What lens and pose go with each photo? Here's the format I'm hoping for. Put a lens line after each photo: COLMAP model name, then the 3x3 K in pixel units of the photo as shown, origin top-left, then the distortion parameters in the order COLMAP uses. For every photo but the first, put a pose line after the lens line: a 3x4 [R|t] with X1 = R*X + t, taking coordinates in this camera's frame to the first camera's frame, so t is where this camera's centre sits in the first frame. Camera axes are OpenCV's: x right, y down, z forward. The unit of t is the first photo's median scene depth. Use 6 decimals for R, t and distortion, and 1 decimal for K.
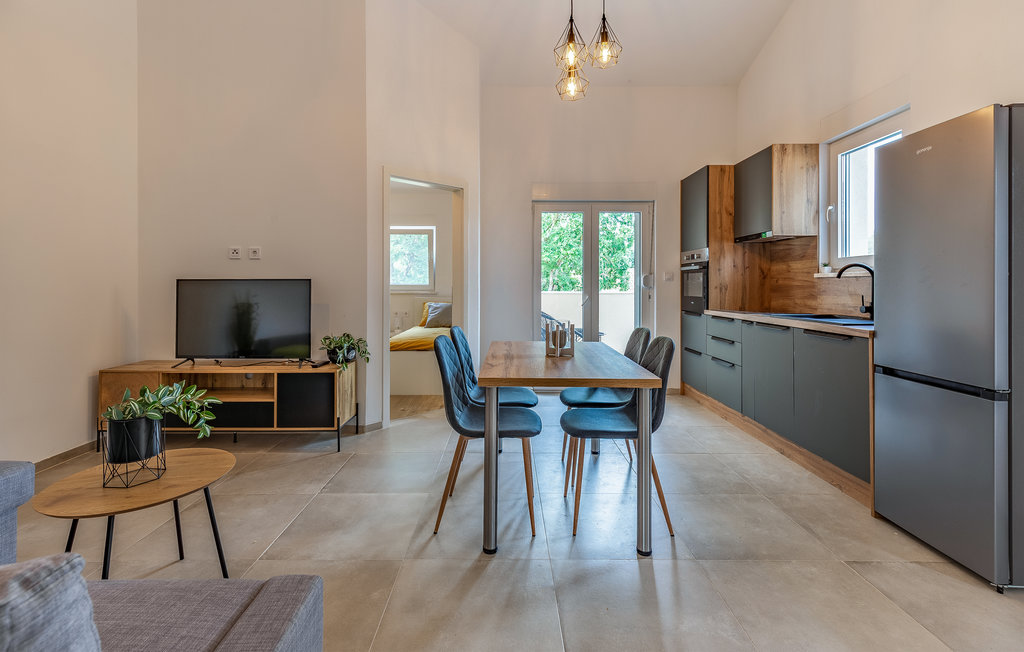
lens RADIAL K [[459.5, 0, 515.0], [0, 459.5, 290.9], [0, 0, 1]] dist [-0.001791, 0.000244]
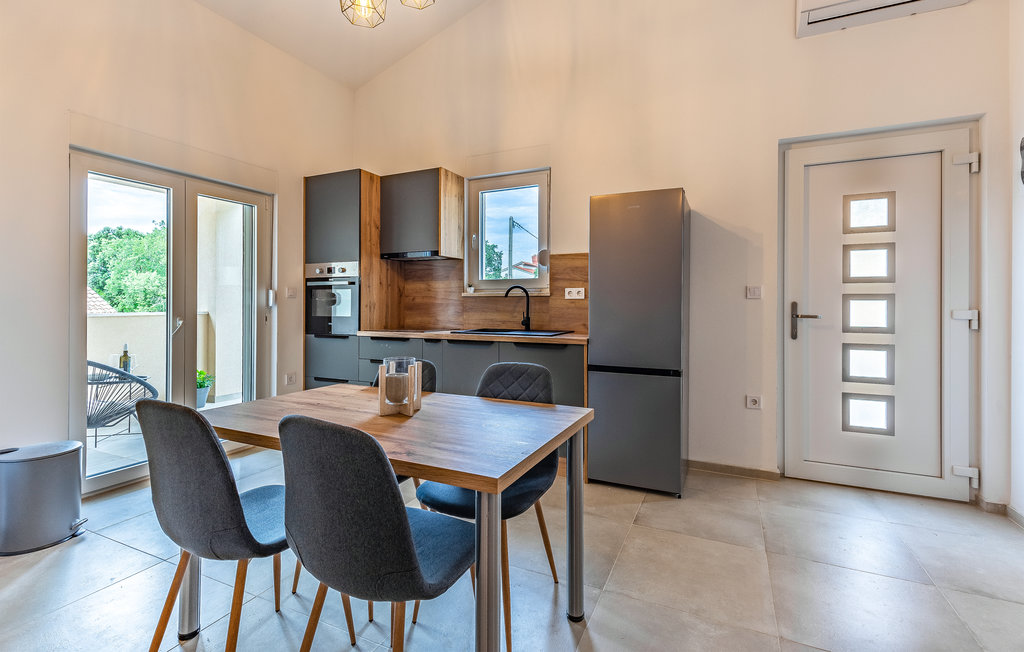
lens RADIAL K [[461.1, 0, 511.3], [0, 461.1, 301.3], [0, 0, 1]] dist [0.010821, -0.000522]
pose [[0.423721, 0.001291, 0.905792, -0.275600], [0.013700, 0.999875, -0.007834, -0.005899], [-0.905689, 0.015729, 0.423651, 0.369226]]
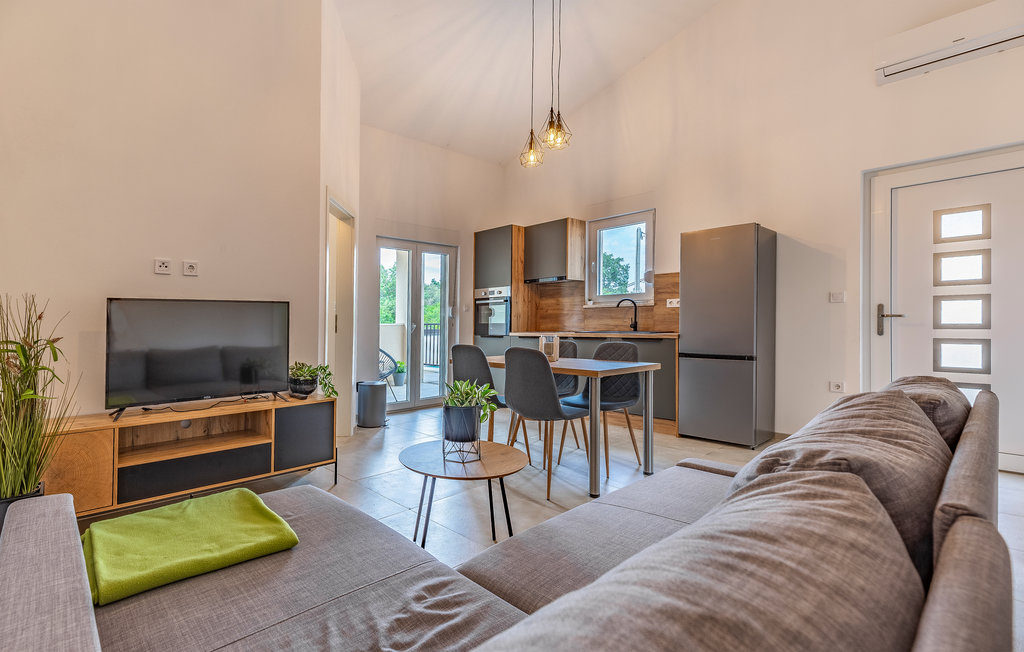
lens RADIAL K [[461.1, 0, 407.6], [0, 461.1, 337.6], [0, 0, 1]] dist [0.010821, -0.000522]
pose [[0.789351, -0.026747, 0.613360, -0.675496], [0.018605, 0.999634, 0.019648, 0.025404], [-0.613661, -0.004098, 0.789559, 0.124463]]
